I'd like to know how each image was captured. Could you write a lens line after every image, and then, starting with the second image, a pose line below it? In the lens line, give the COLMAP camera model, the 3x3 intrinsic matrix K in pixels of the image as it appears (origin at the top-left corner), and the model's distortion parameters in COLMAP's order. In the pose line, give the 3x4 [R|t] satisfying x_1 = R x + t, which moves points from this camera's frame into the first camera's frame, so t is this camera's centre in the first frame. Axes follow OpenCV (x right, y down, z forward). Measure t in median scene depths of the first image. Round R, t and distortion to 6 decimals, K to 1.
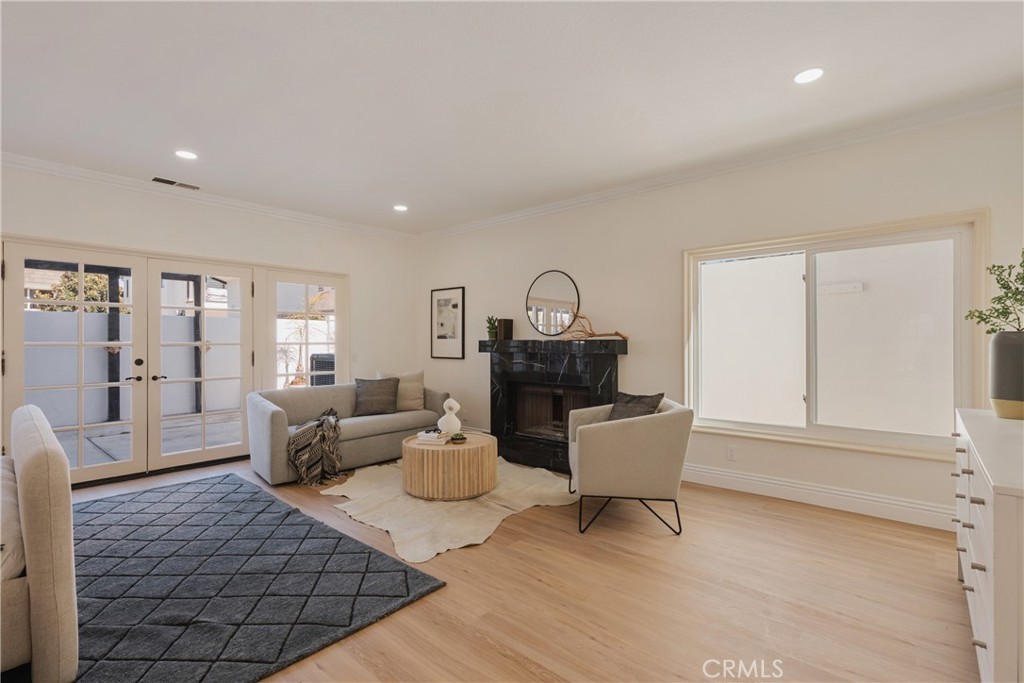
lens RADIAL K [[469.0, 0, 512.0], [0, 469.0, 341.5], [0, 0, 1]] dist [0.000270, 0.000077]
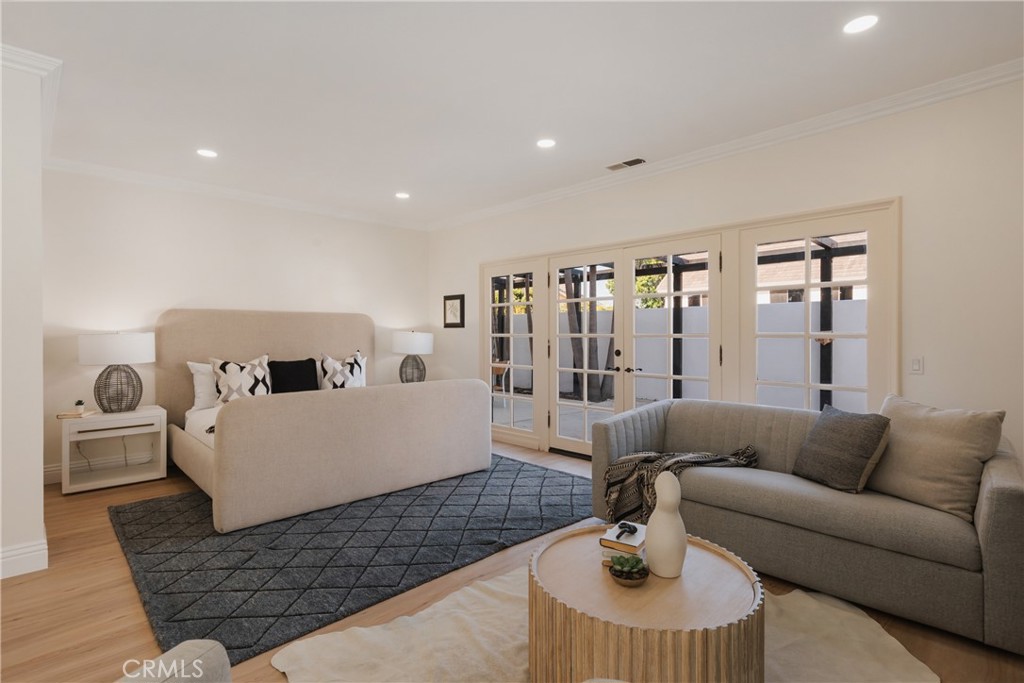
lens RADIAL K [[505.3, 0, 512.0], [0, 505.3, 341.5], [0, 0, 1]] dist [-0.000937, -0.000288]
pose [[-0.077462, 0.021695, -0.996759, 0.290588], [-0.000241, 0.999763, 0.021779, -0.004712], [0.996995, 0.001928, -0.077439, 0.800875]]
